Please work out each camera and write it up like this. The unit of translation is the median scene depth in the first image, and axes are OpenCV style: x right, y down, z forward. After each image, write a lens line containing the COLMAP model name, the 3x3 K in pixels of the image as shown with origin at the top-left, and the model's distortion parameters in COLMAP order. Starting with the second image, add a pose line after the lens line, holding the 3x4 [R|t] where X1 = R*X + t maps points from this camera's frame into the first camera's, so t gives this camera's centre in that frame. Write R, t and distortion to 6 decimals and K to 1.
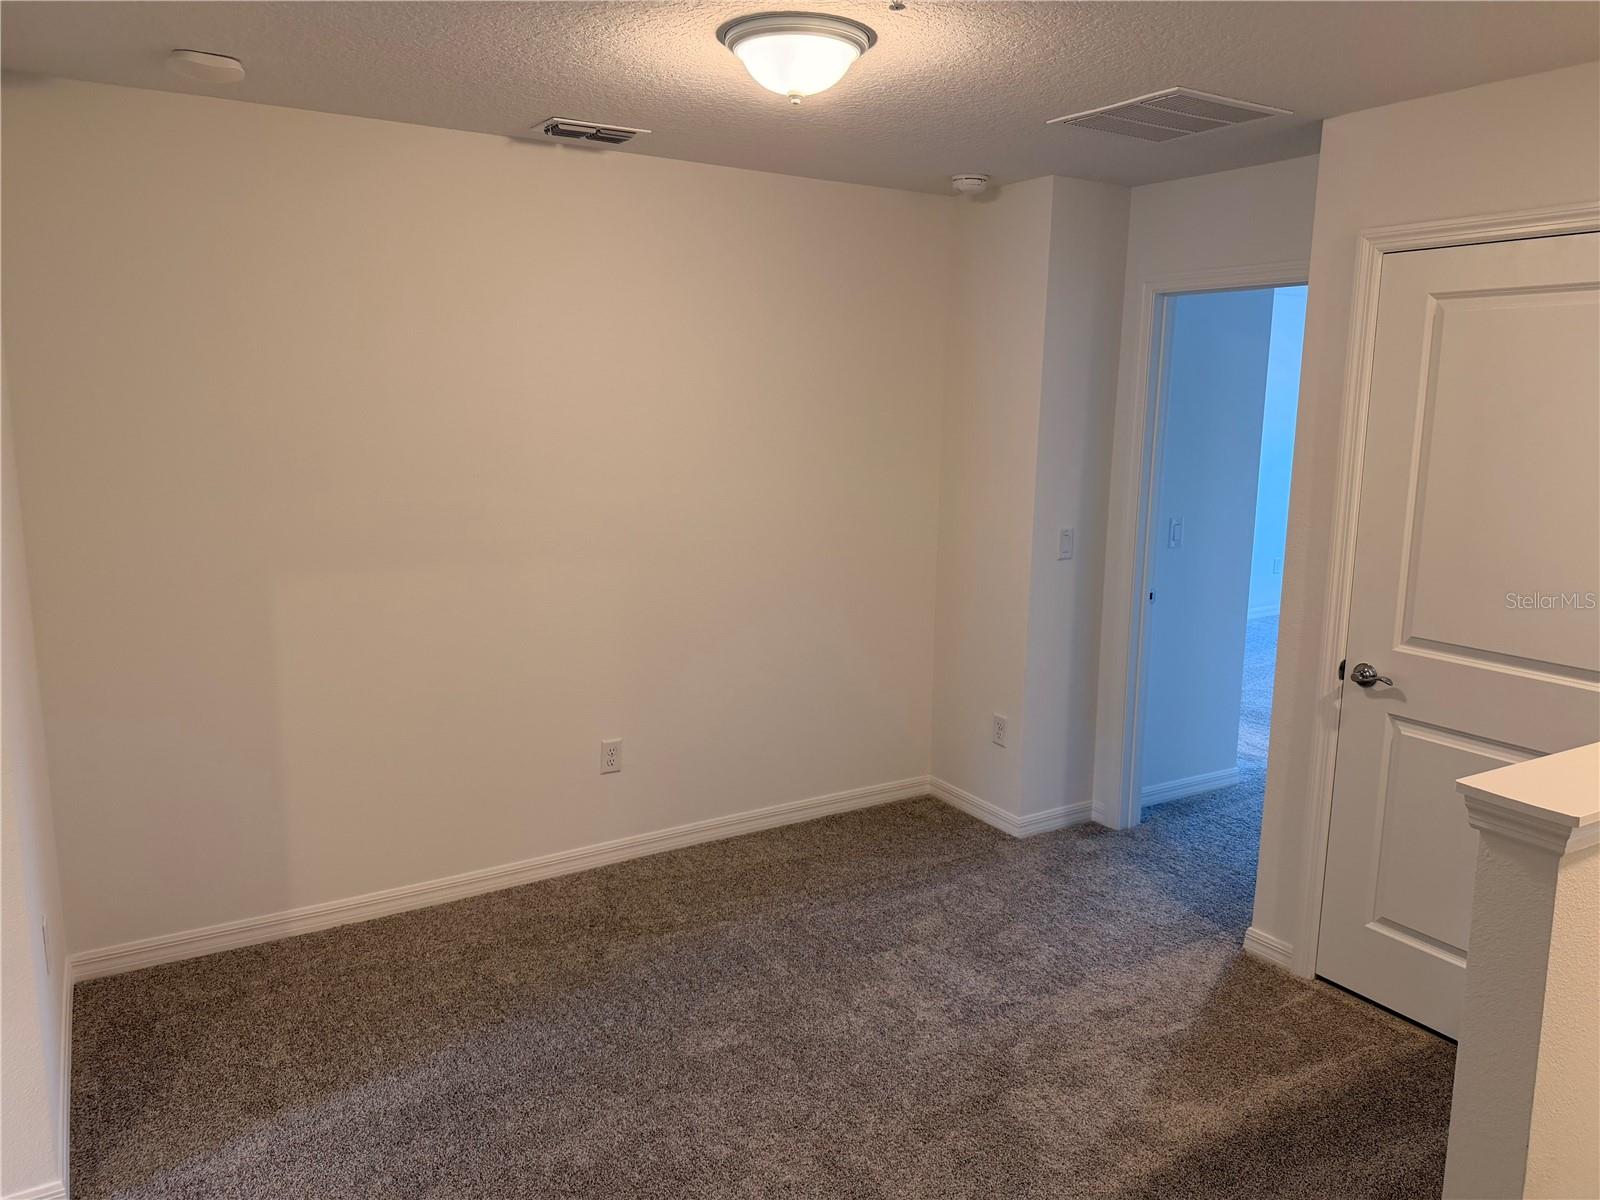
lens RADIAL K [[1114.5, 0, 794.1], [0, 1114.5, 602.1], [0, 0, 1]] dist [0.006520, -0.012903]
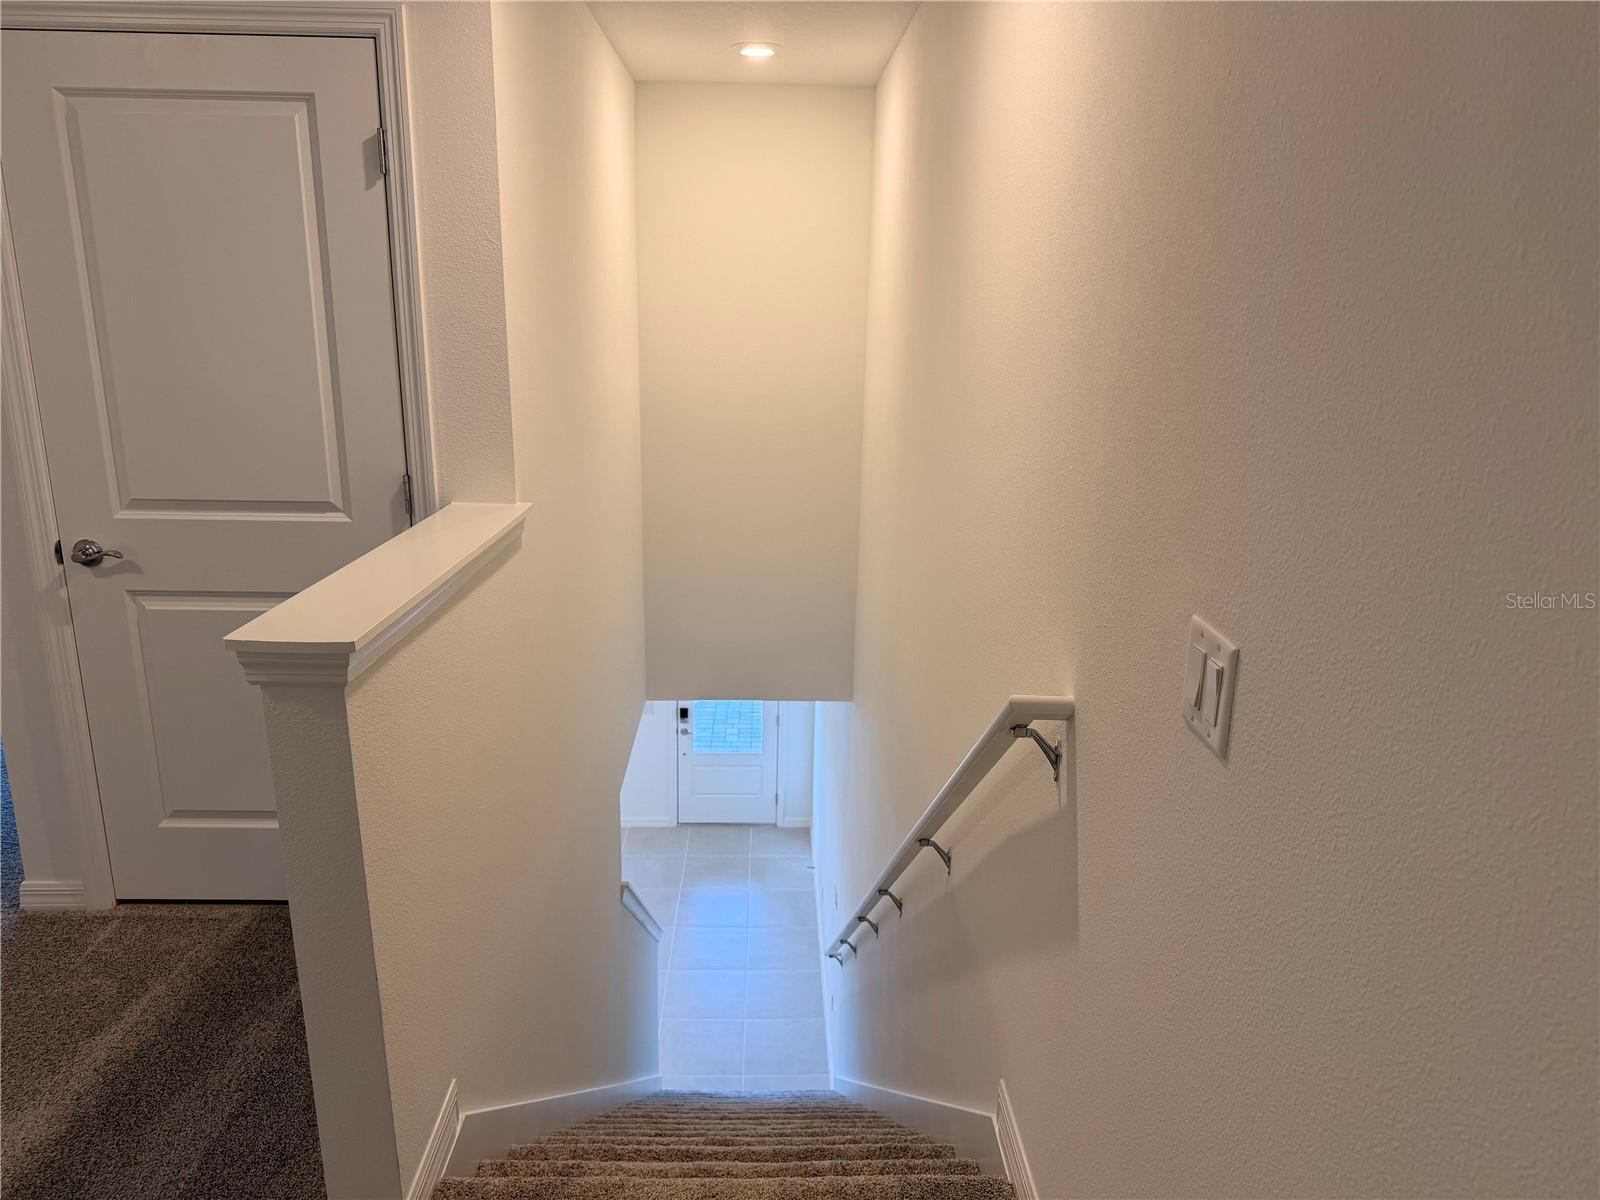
lens RADIAL K [[1114.5, 0, 794.1], [0, 1114.5, 602.1], [0, 0, 1]] dist [0.006520, -0.012903]
pose [[0.490413, -0.226288, 0.841599, 0.049387], [0.135305, 0.973761, 0.182980, 0.019561], [-0.860923, 0.024137, 0.508163, 0.100653]]
